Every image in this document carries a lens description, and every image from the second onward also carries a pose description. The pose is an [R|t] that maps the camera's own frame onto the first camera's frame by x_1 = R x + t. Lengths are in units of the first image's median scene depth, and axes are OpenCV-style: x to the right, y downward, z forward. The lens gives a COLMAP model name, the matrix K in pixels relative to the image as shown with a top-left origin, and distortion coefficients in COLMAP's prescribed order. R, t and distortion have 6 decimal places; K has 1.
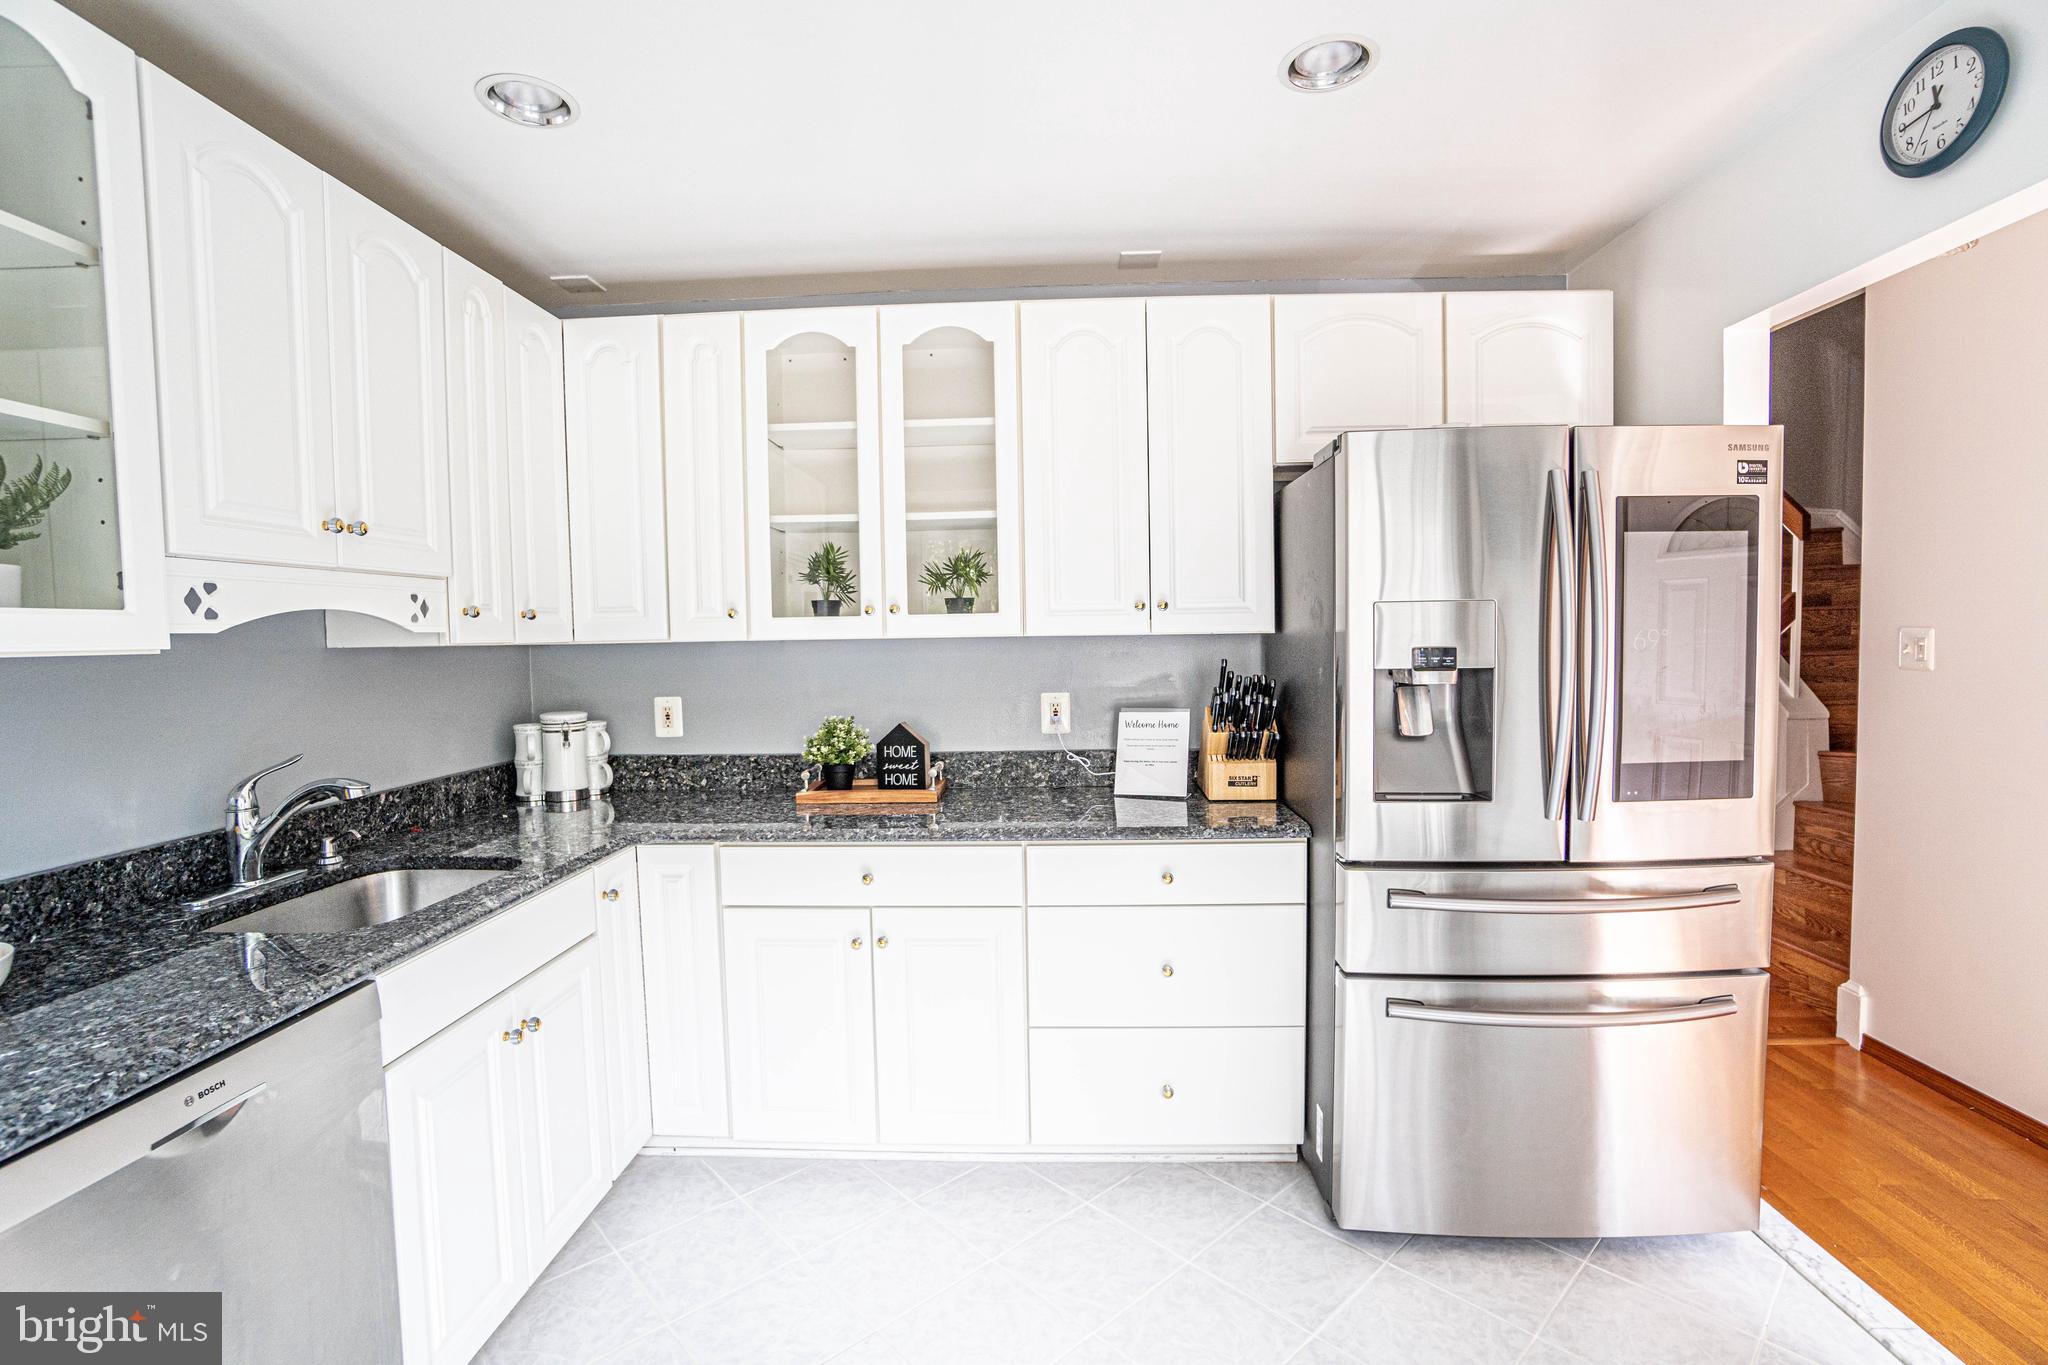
lens RADIAL K [[927.0, 0, 1020.6], [0, 927.0, 676.2], [0, 0, 1]] dist [-0.060854, 0.024484]
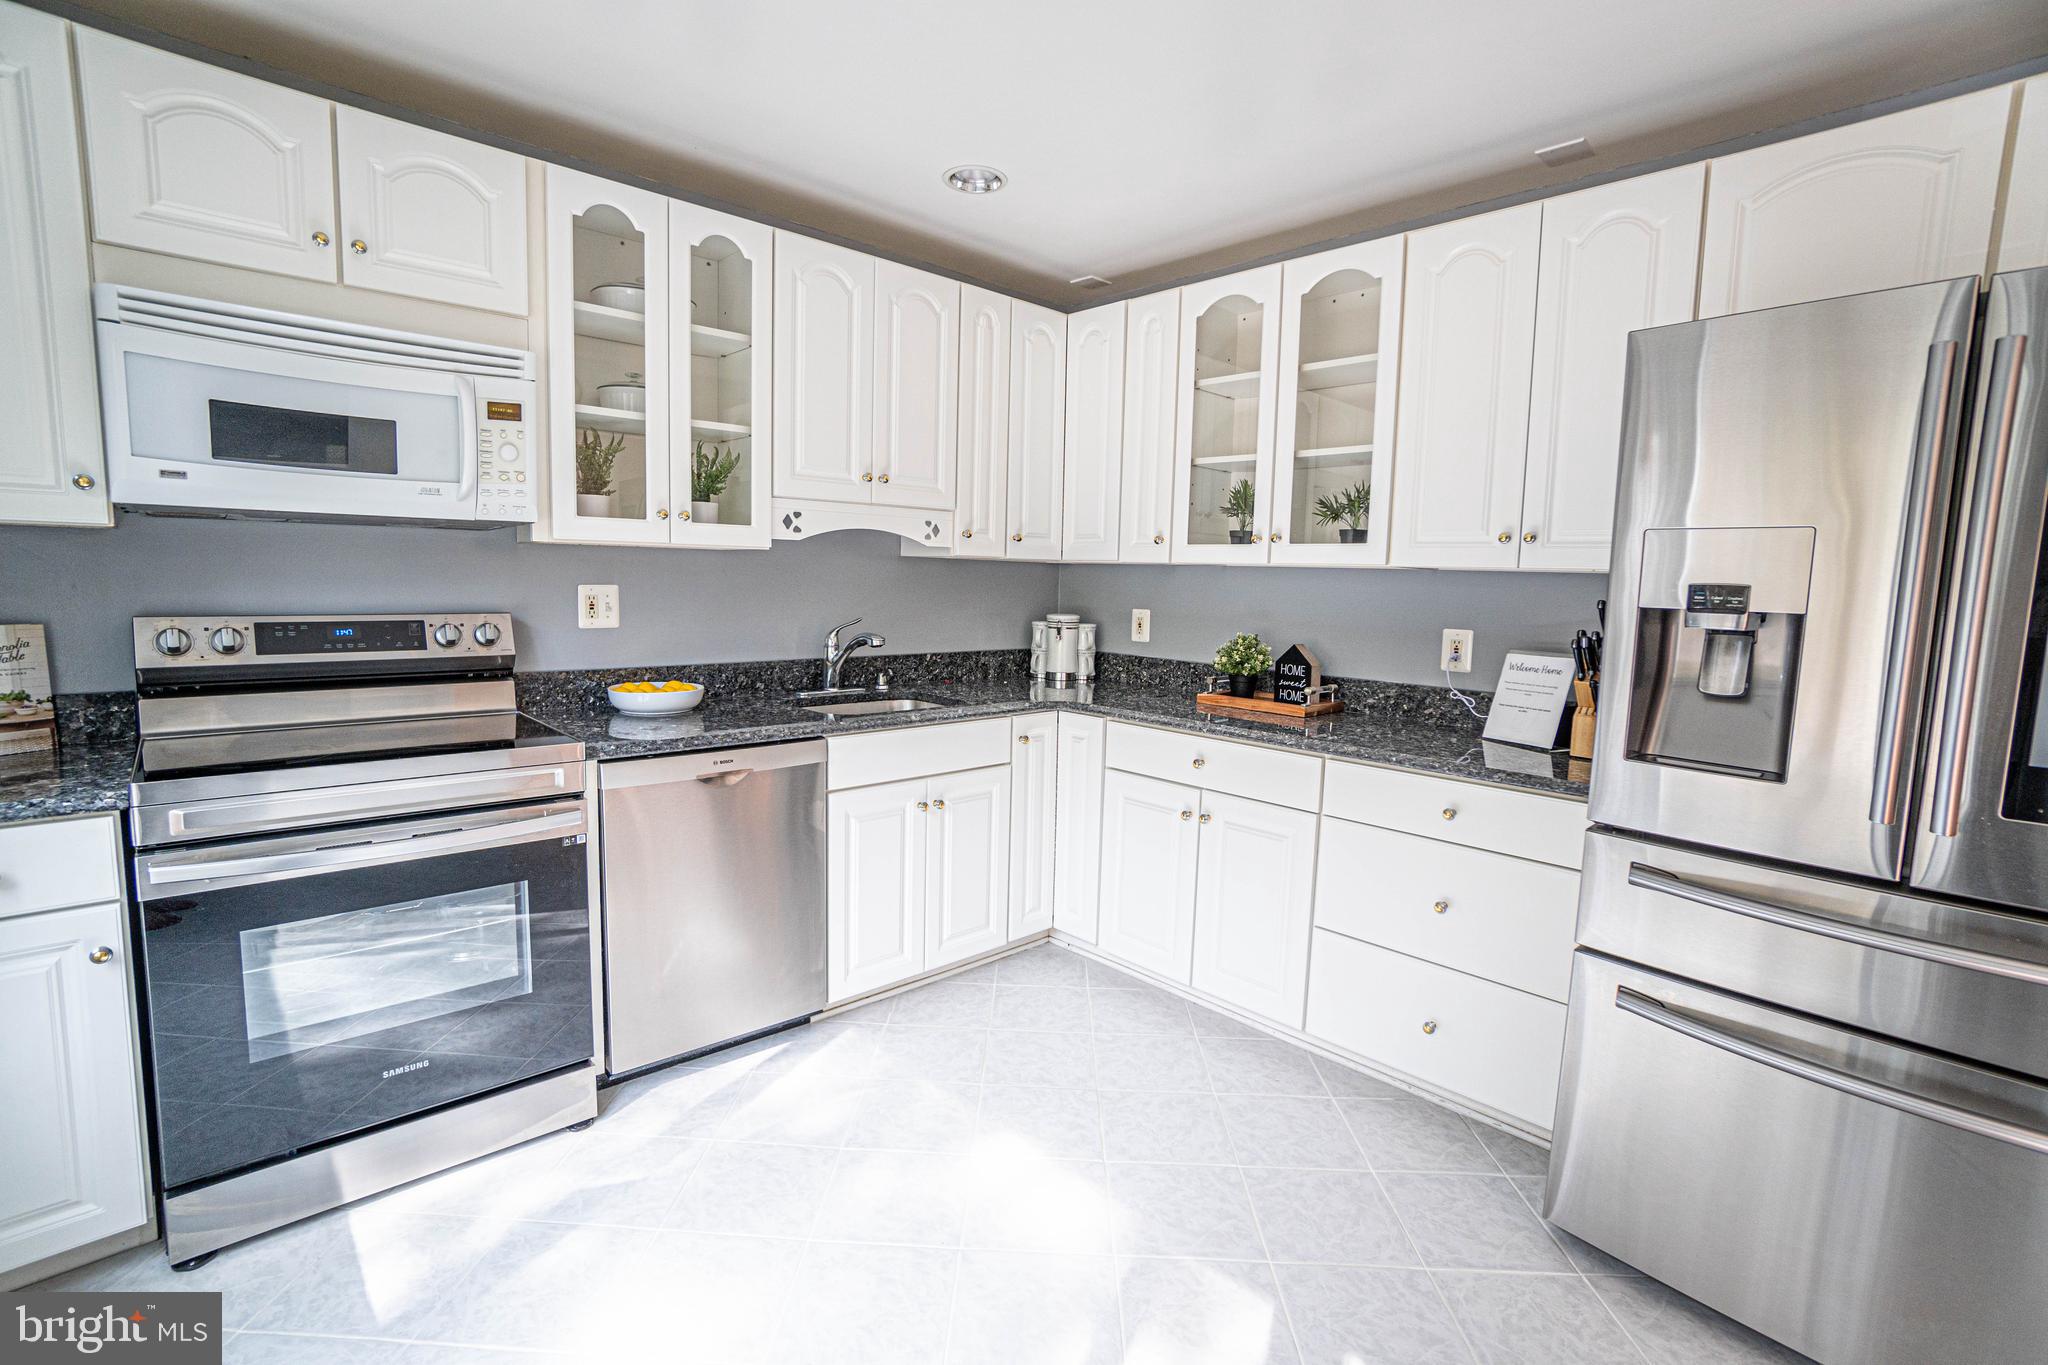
lens RADIAL K [[927.3, 0, 1019.5], [0, 927.3, 678.2], [0, 0, 1]] dist [-0.059834, 0.024055]
pose [[0.714607, 0.112762, -0.690378, 0.431079], [-0.071423, 0.993526, 0.088347, 0.018881], [0.695870, -0.013825, 0.718034, -0.014055]]
